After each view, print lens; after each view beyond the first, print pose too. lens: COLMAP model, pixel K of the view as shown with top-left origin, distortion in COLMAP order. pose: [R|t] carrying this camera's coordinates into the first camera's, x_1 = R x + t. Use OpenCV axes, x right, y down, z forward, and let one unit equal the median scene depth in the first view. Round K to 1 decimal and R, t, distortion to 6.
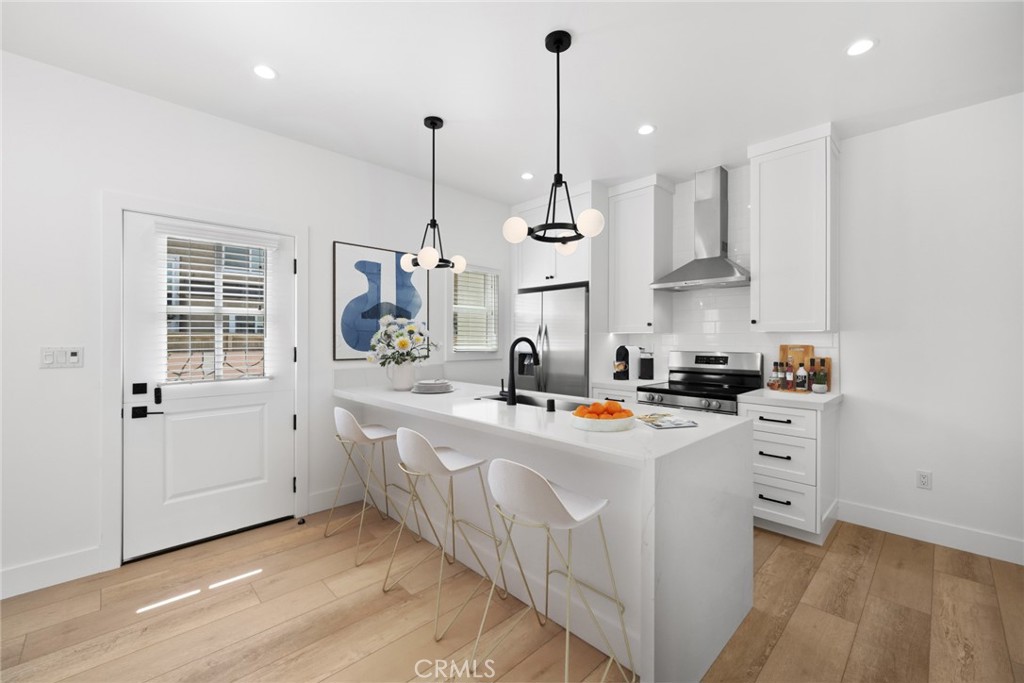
lens RADIAL K [[420.4, 0, 512.5], [0, 420.4, 337.8], [0, 0, 1]] dist [-0.002665, 0.001428]
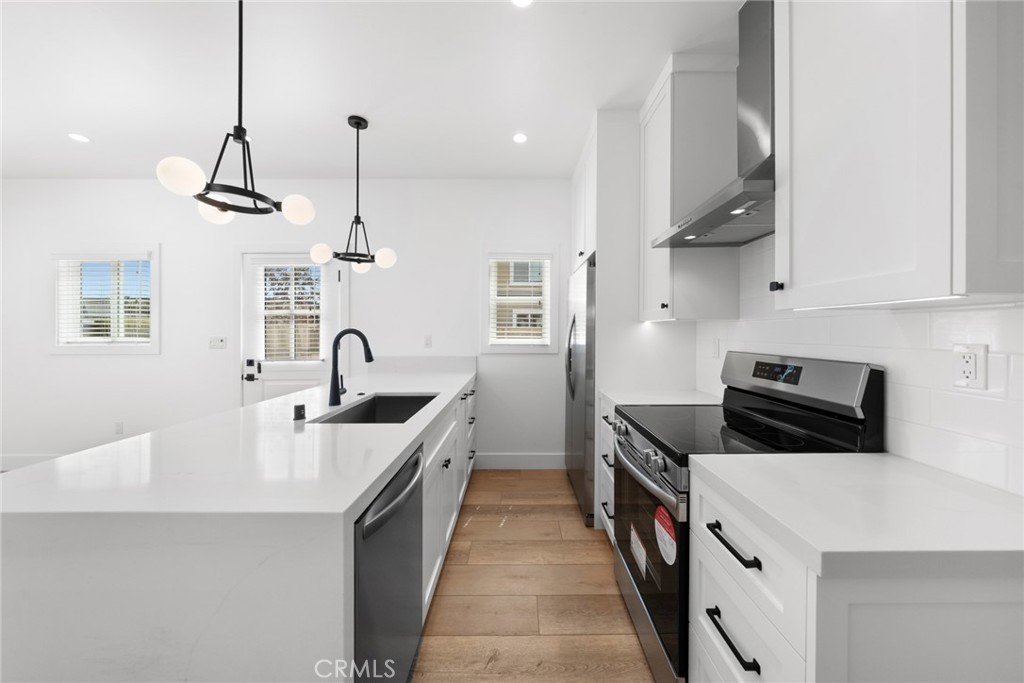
lens RADIAL K [[352.7, 0, 511.7], [0, 352.7, 333.8], [0, 0, 1]] dist [-0.010804, 0.001220]
pose [[0.729076, 0.001466, -0.684431, 0.671690], [0.005129, 0.999958, 0.007605, 0.004287], [0.684413, -0.009055, 0.729038, 0.620273]]
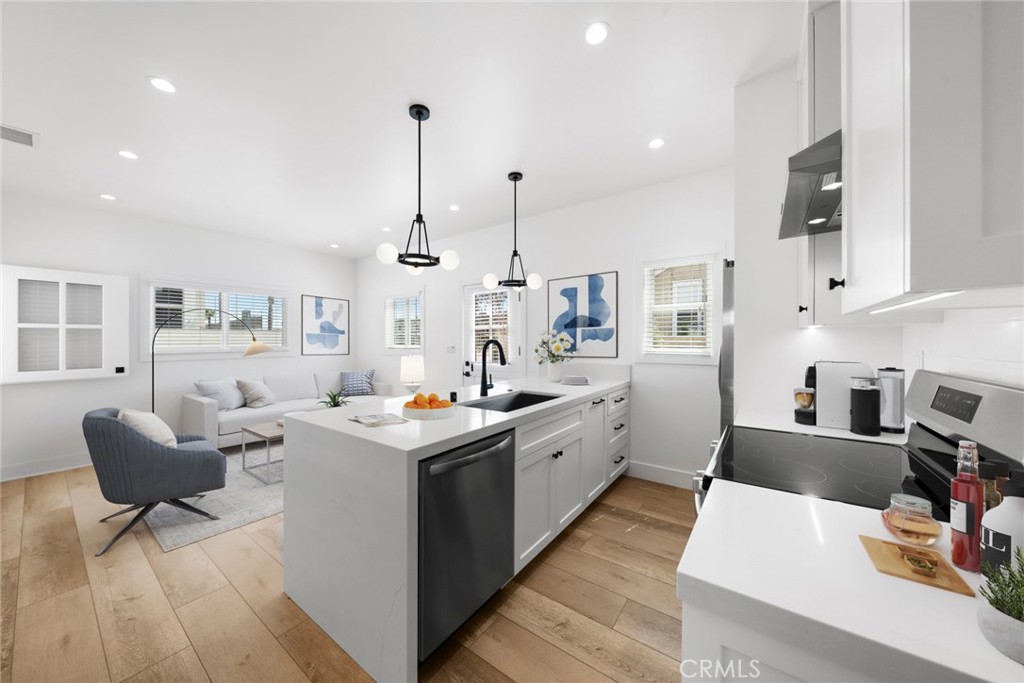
lens RADIAL K [[352.7, 0, 514.1], [0, 352.7, 340.5], [0, 0, 1]] dist [-0.010804, 0.001220]
pose [[0.173307, -0.002581, -0.984864, 0.893447], [0.009400, 0.999955, -0.000967, 0.001580], [0.984823, -0.009090, 0.173323, 0.806770]]
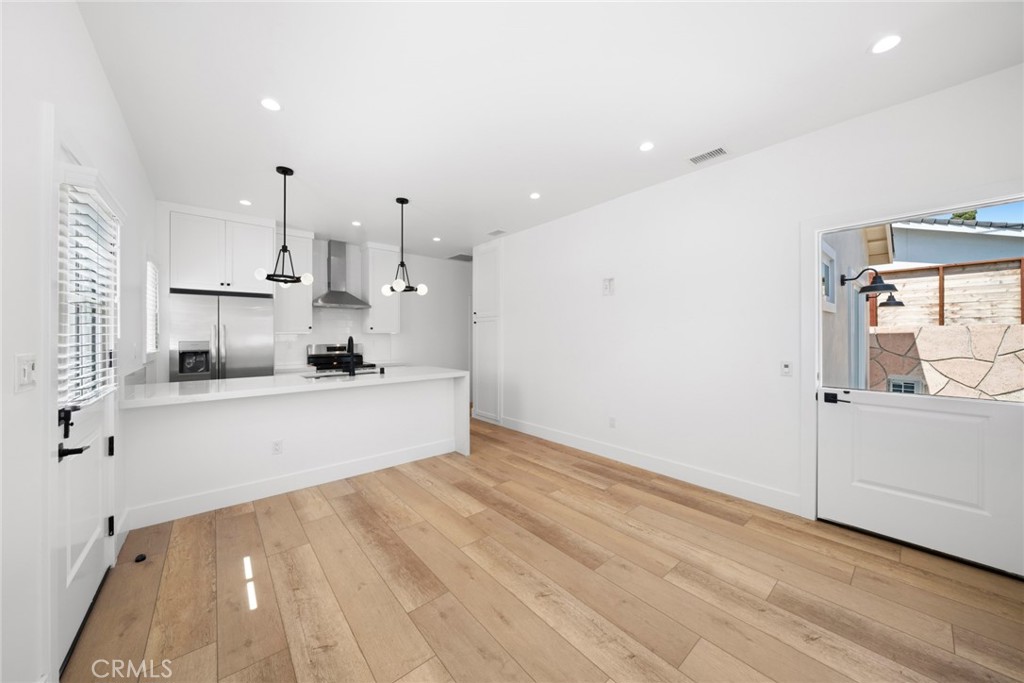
lens RADIAL K [[352.7, 0, 508.4], [0, 352.7, 337.4], [0, 0, 1]] dist [-0.010804, 0.001220]
pose [[0.058063, -0.006462, 0.998292, -1.225460], [0.000777, 0.999979, 0.006427, -0.004564], [-0.998313, 0.000402, 0.058067, 0.245703]]
